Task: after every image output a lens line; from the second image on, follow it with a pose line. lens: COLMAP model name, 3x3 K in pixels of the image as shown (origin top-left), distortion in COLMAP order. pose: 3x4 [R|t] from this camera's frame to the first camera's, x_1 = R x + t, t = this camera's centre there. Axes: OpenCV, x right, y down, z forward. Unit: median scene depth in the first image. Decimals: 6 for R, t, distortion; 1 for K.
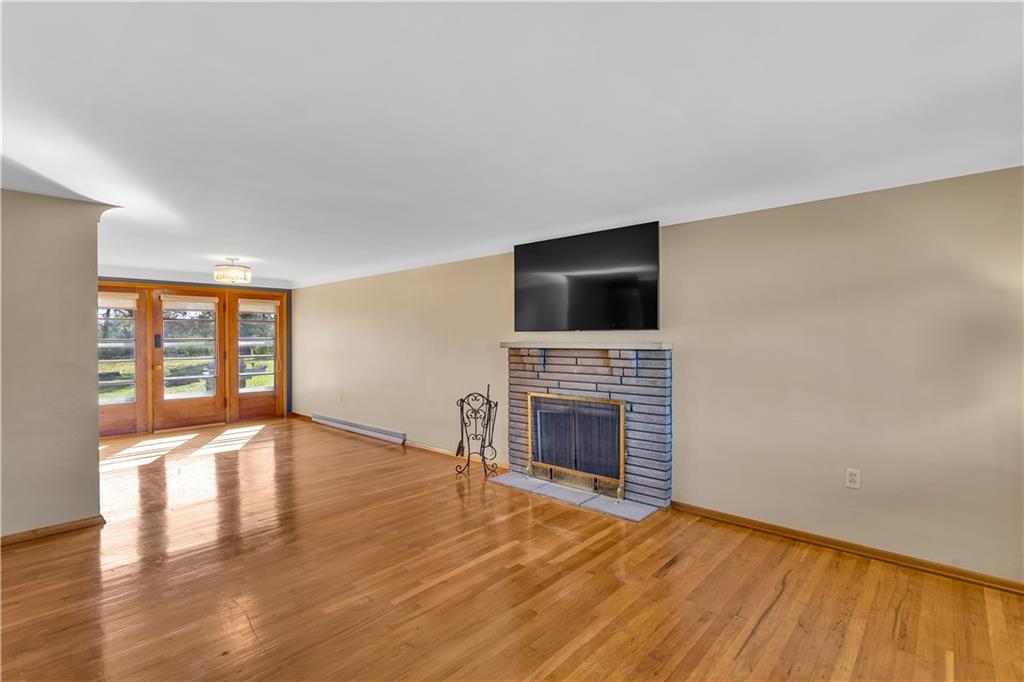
lens RADIAL K [[481.0, 0, 492.9], [0, 481.0, 337.2], [0, 0, 1]] dist [-0.001943, 0.000095]
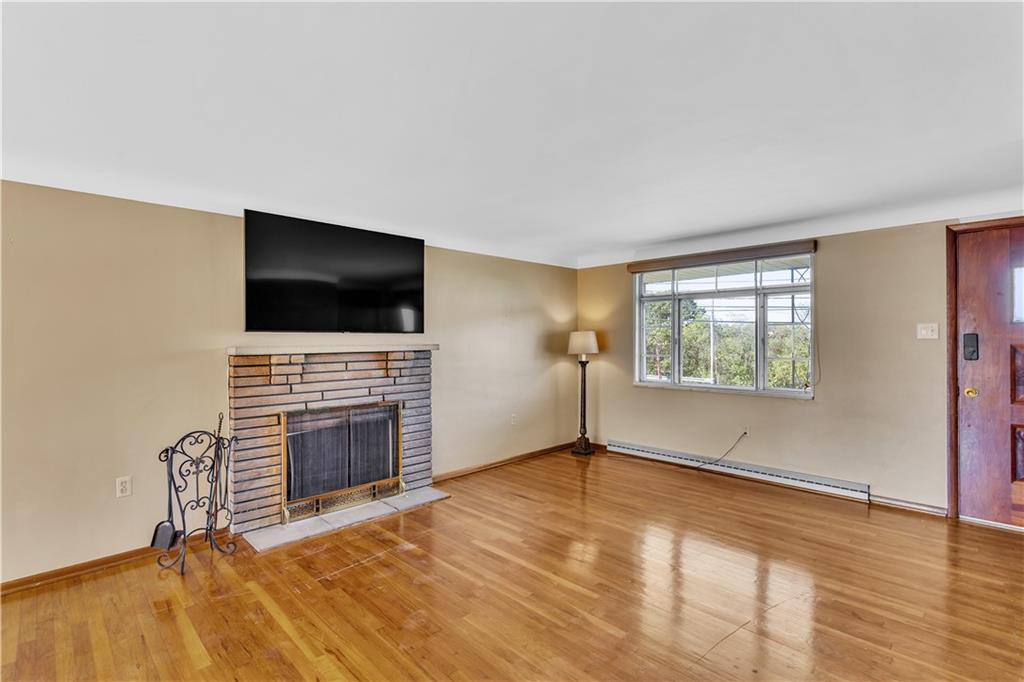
lens RADIAL K [[481.0, 0, 508.7], [0, 481.0, 339.8], [0, 0, 1]] dist [-0.001943, 0.000095]
pose [[0.043859, 0.003011, 0.999033, -0.674249], [0.004514, 0.999985, -0.003212, 0.004251], [-0.999028, 0.004650, 0.043845, 0.622109]]
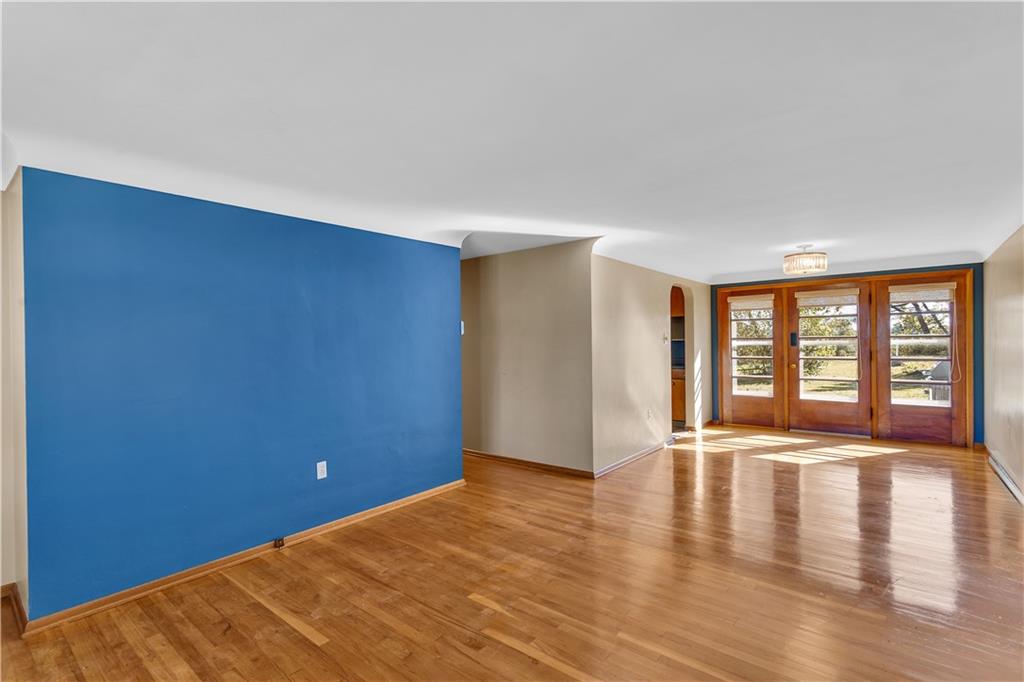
lens RADIAL K [[481.0, 0, 512.2], [0, 481.0, 342.5], [0, 0, 1]] dist [-0.001943, 0.000095]
pose [[0.077135, 0.009978, -0.996971, 0.388368], [0.012242, 0.999865, 0.010955, -0.005406], [0.996946, -0.013050, 0.077002, 0.538223]]
